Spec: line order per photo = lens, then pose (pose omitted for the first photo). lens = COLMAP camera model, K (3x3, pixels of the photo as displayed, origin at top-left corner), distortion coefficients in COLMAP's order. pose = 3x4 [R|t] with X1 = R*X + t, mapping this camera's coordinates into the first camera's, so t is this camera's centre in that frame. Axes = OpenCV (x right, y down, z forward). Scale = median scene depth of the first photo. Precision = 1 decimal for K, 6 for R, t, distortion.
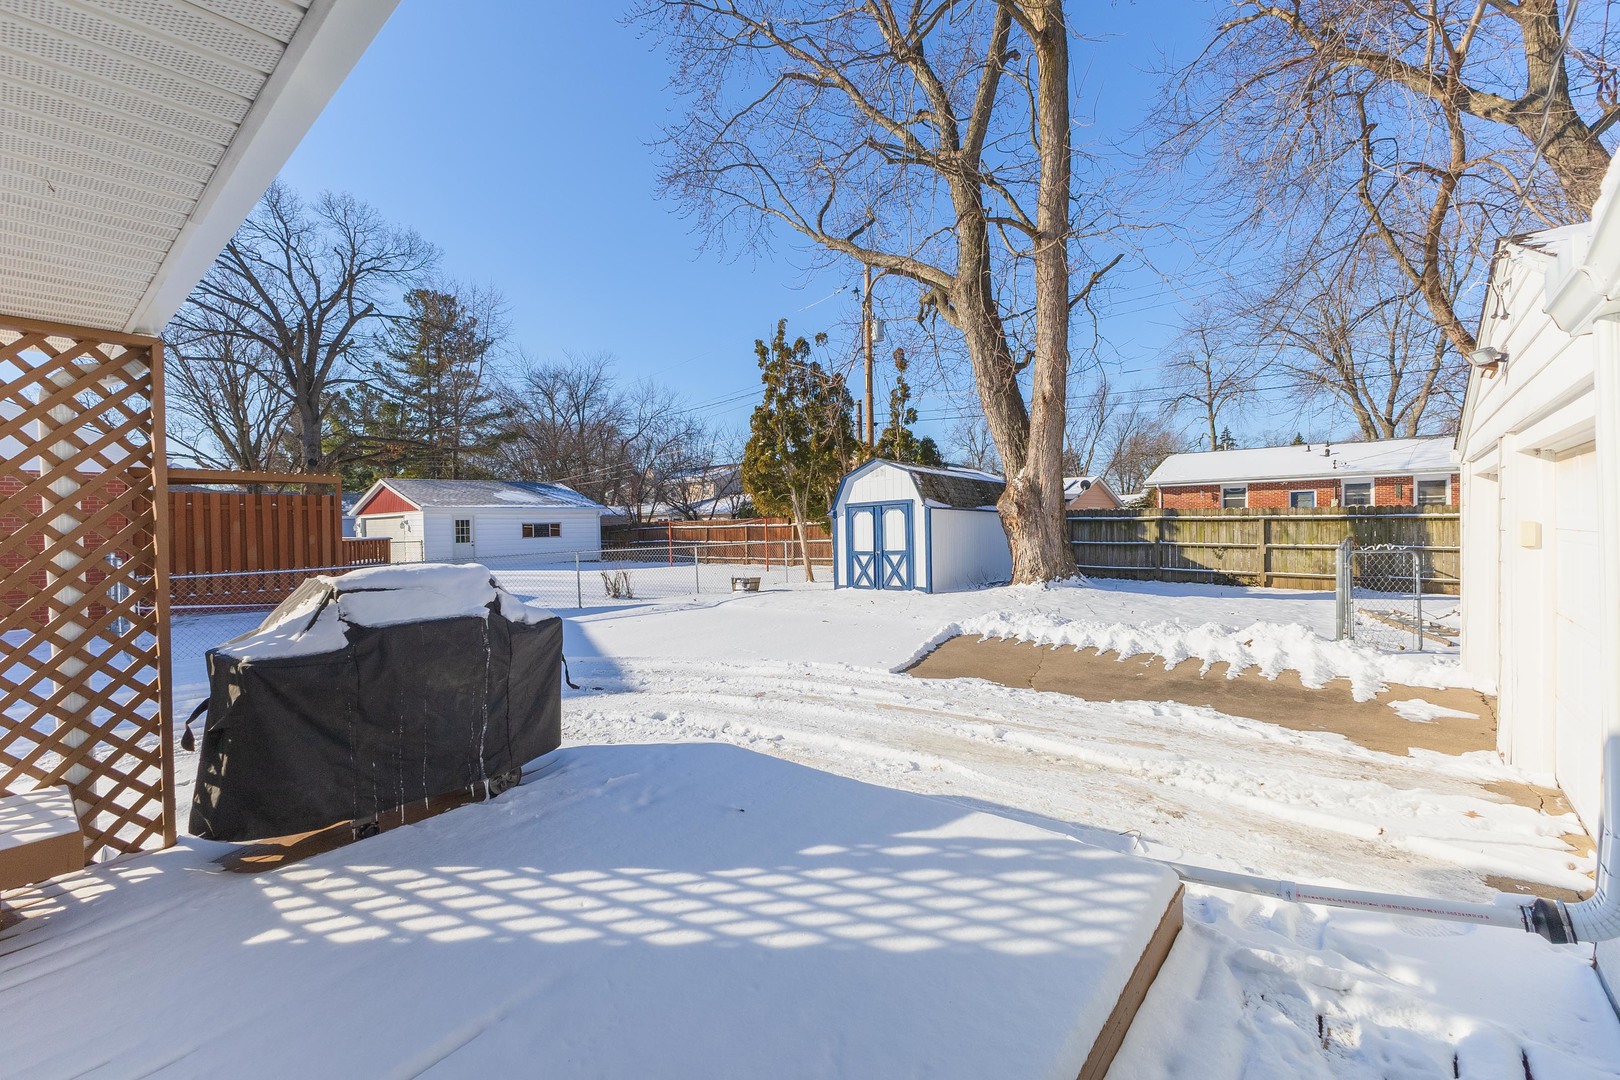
lens RADIAL K [[688.1, 0, 807.6], [0, 688.1, 532.1], [0, 0, 1]] dist [0.009184, 0.000169]
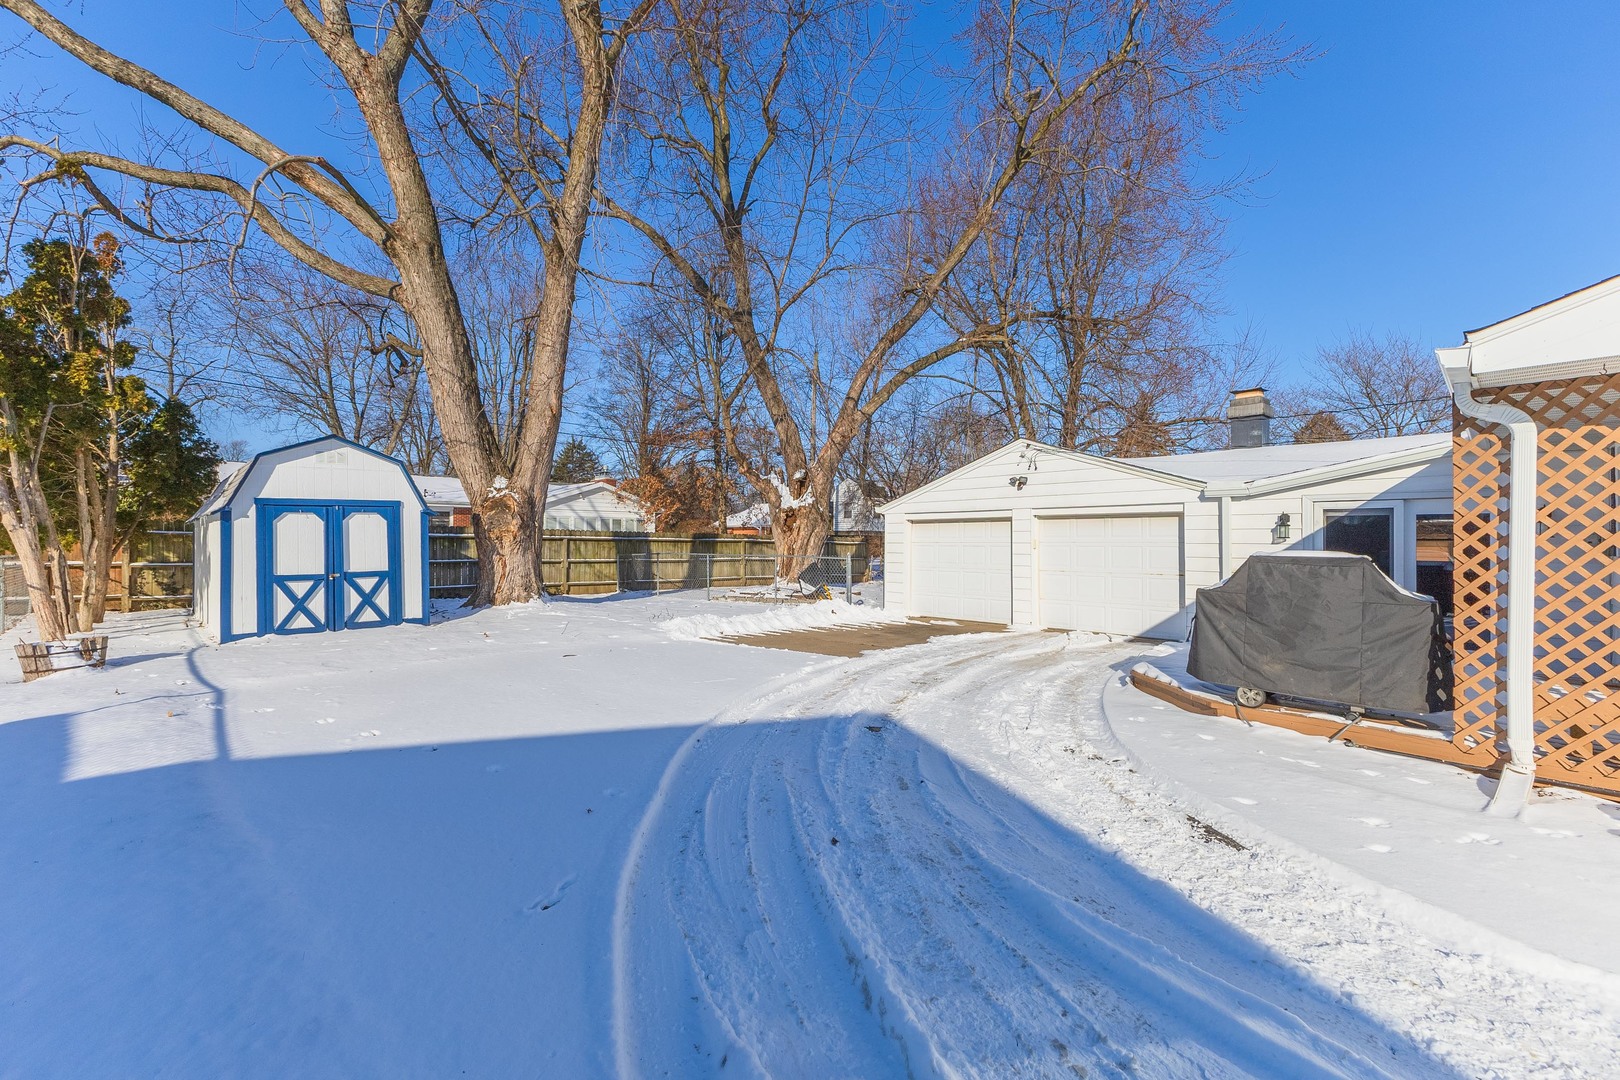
lens RADIAL K [[687.4, 0, 814.3], [0, 687.4, 532.5], [0, 0, 1]] dist [0.010793, -0.004205]
pose [[0.067903, 0.032812, 0.997152, -0.527084], [0.004891, 0.999436, -0.033220, 0.012264], [-0.997680, 0.007133, 0.067704, 0.479306]]
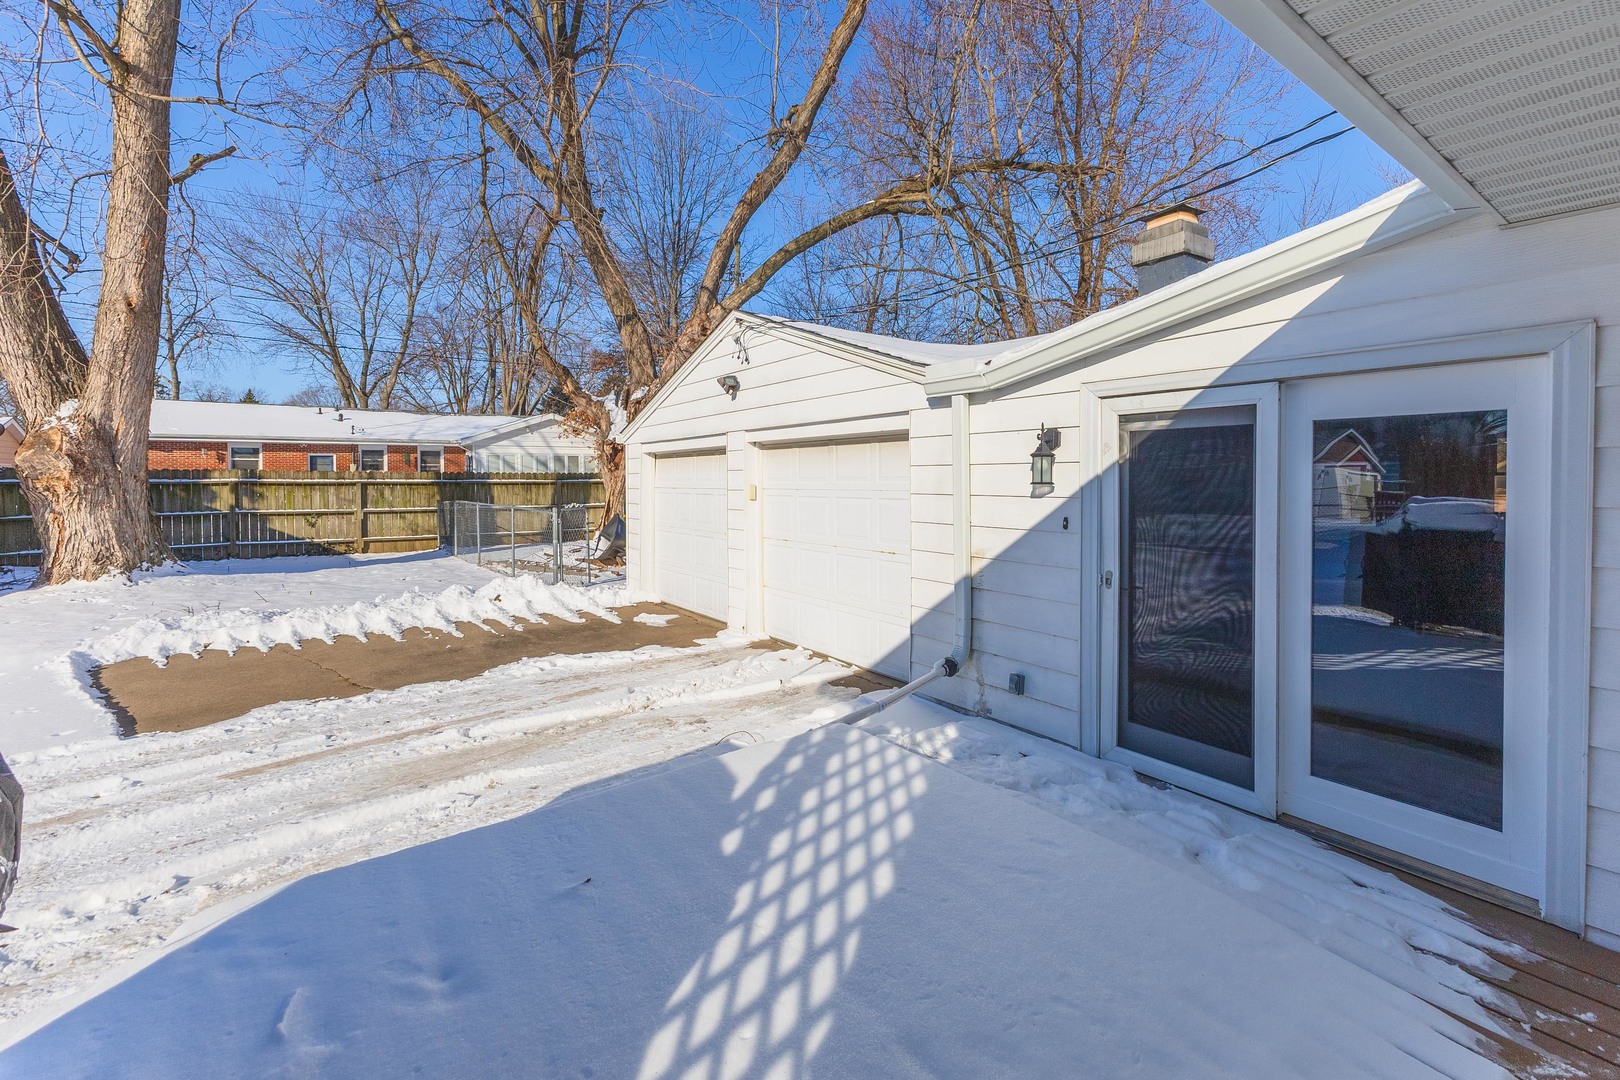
lens RADIAL K [[702.8, 0, 854.3], [0, 702.8, 483.5], [0, 0, 1]] dist [0.003911, -0.000176]
pose [[0.190747, 0.005616, 0.981623, -0.179750], [0.014784, 0.999854, -0.008593, 0.000303], [-0.981528, 0.016152, 0.190636, 0.137826]]
